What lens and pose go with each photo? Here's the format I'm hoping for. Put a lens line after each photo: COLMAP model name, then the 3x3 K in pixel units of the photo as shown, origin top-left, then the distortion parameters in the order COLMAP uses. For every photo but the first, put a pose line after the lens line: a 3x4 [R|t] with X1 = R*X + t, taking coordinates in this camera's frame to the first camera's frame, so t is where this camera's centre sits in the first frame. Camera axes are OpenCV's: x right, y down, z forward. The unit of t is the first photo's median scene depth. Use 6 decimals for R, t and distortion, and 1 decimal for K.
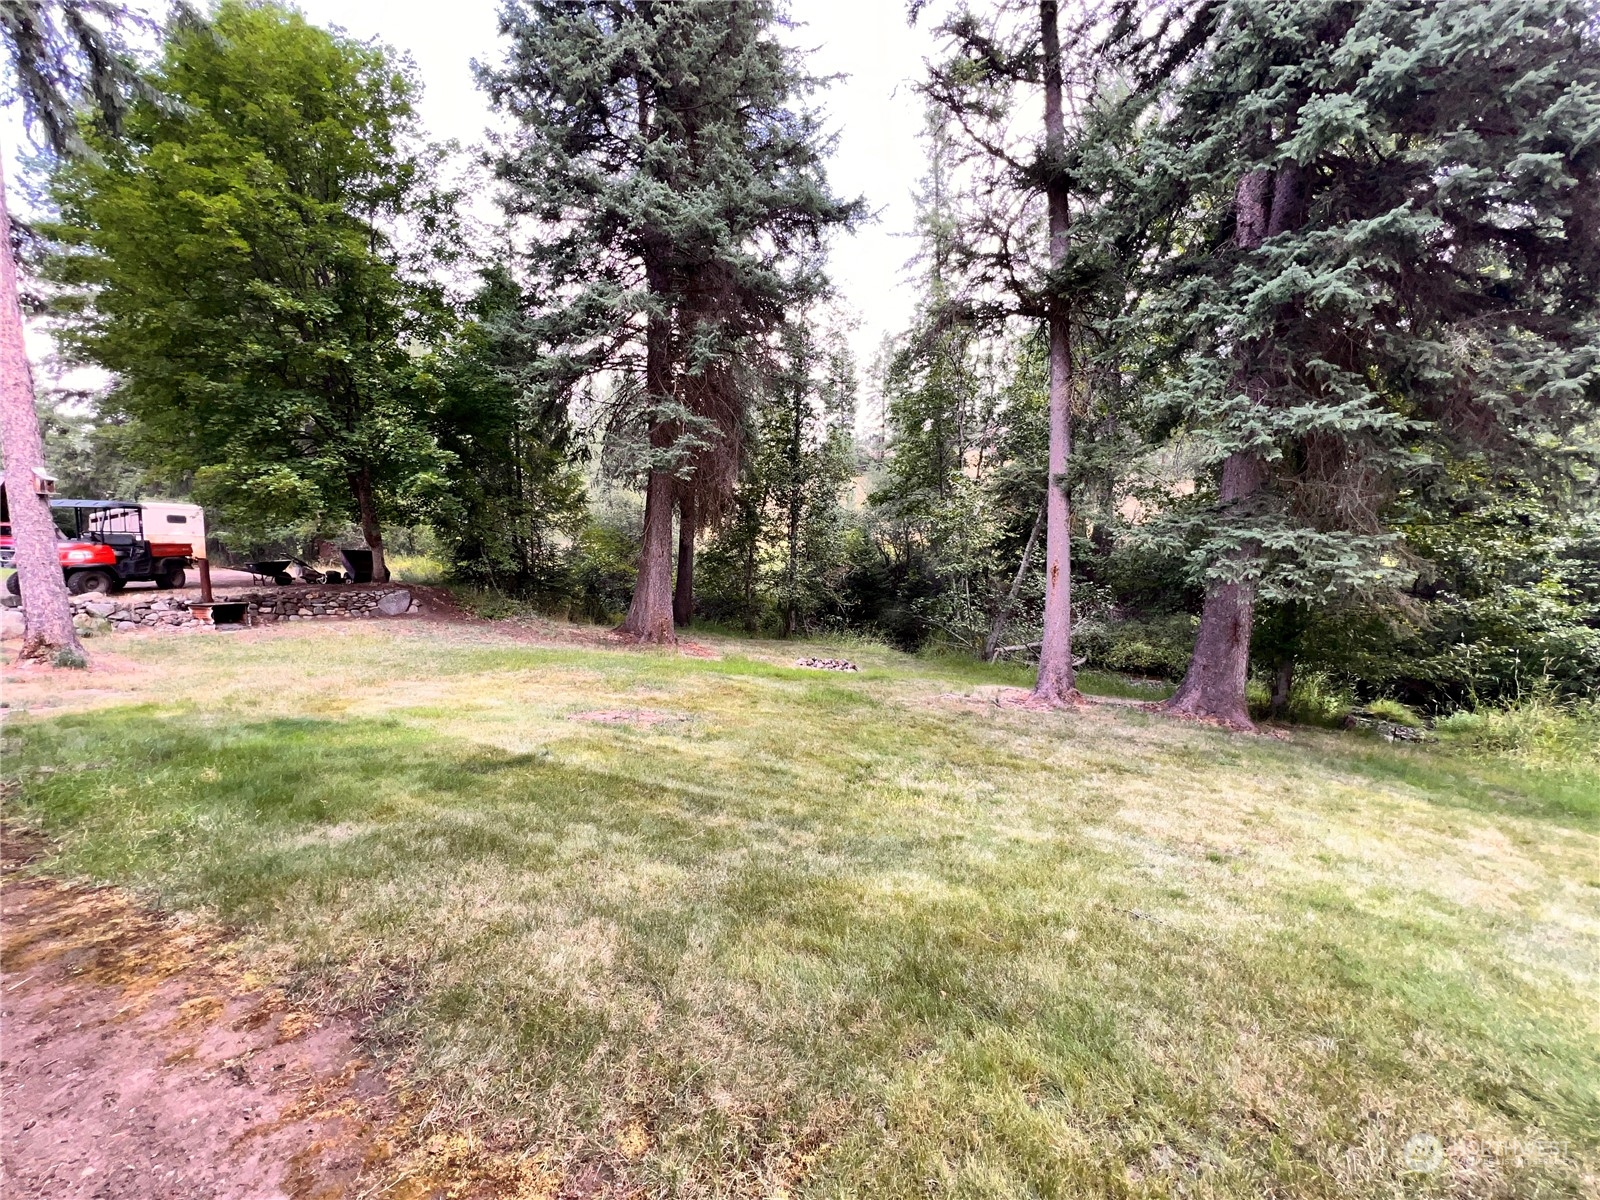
lens RADIAL K [[643.0, 0, 799.2], [0, 643.0, 595.2], [0, 0, 1]] dist [0.009020, 0.000323]
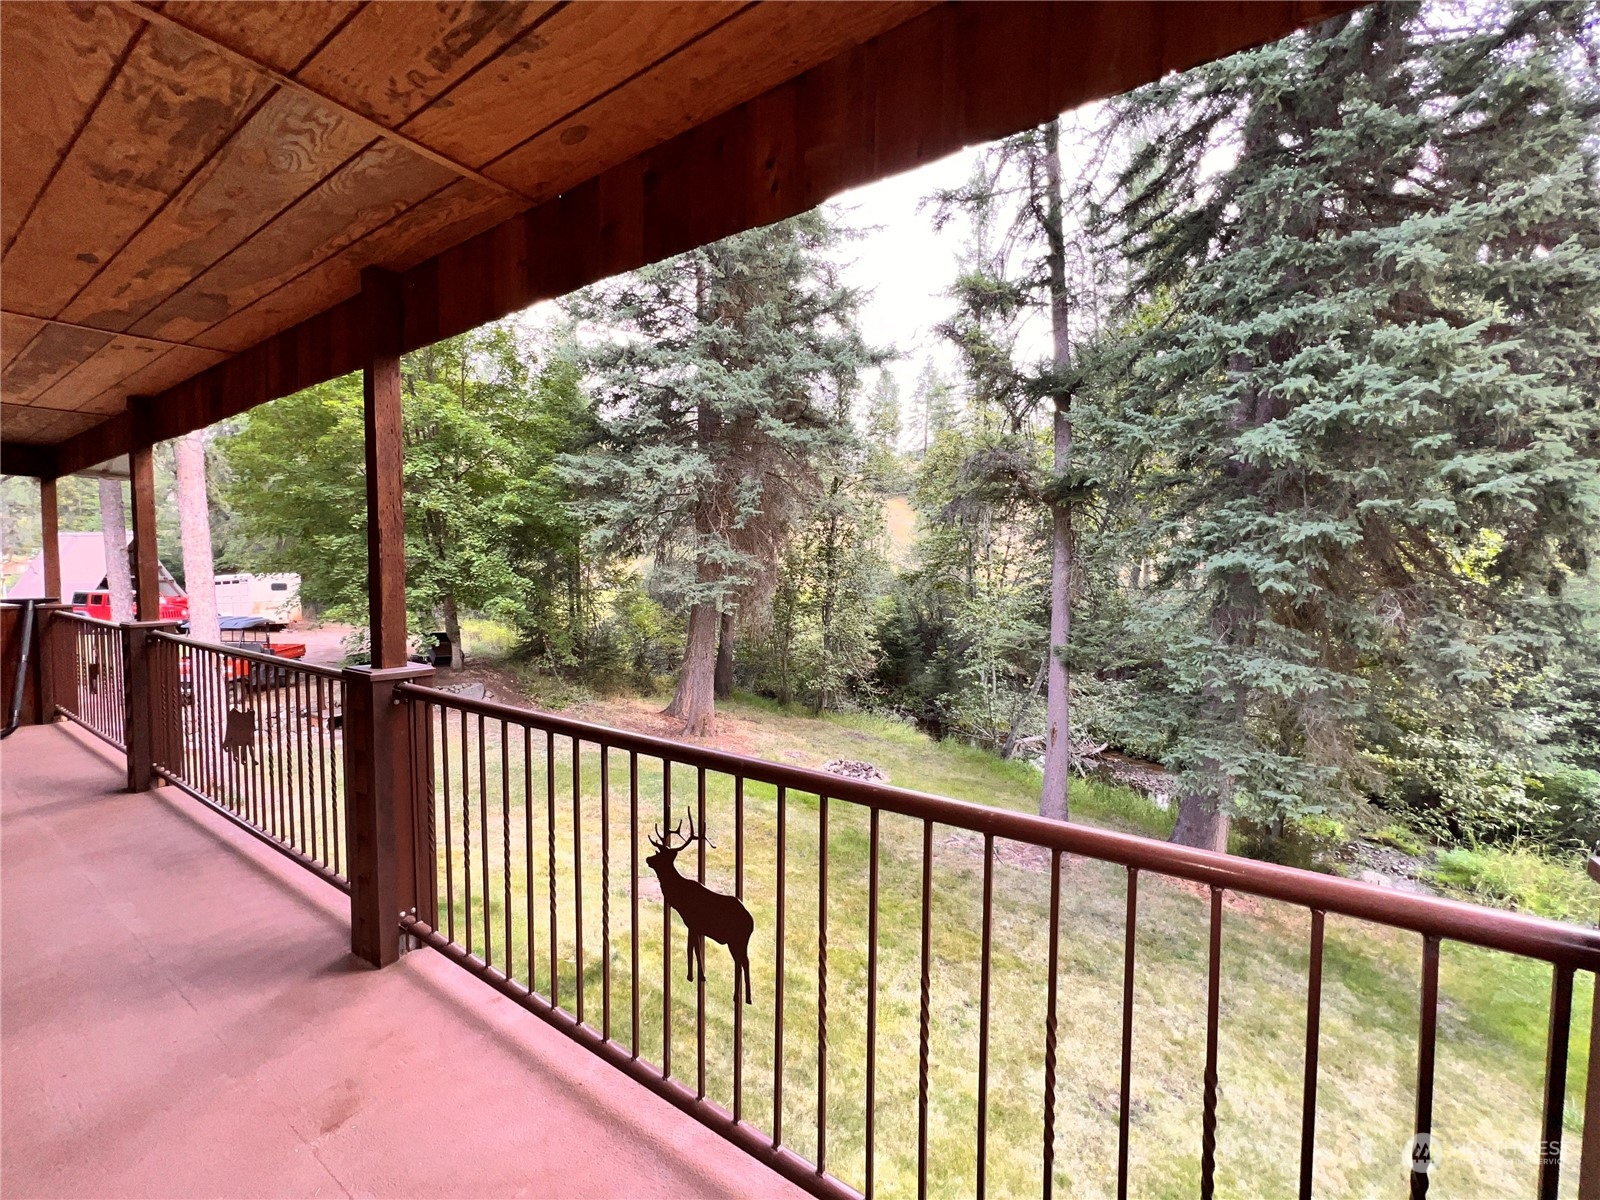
lens RADIAL K [[643.0, 0, 799.9], [0, 643.0, 601.6], [0, 0, 1]] dist [0.009020, 0.000323]
pose [[0.997910, 0.025527, -0.059365, 0.013979], [-0.025917, 0.999647, -0.005812, -0.194376], [0.059195, 0.007339, 0.998219, -0.114573]]
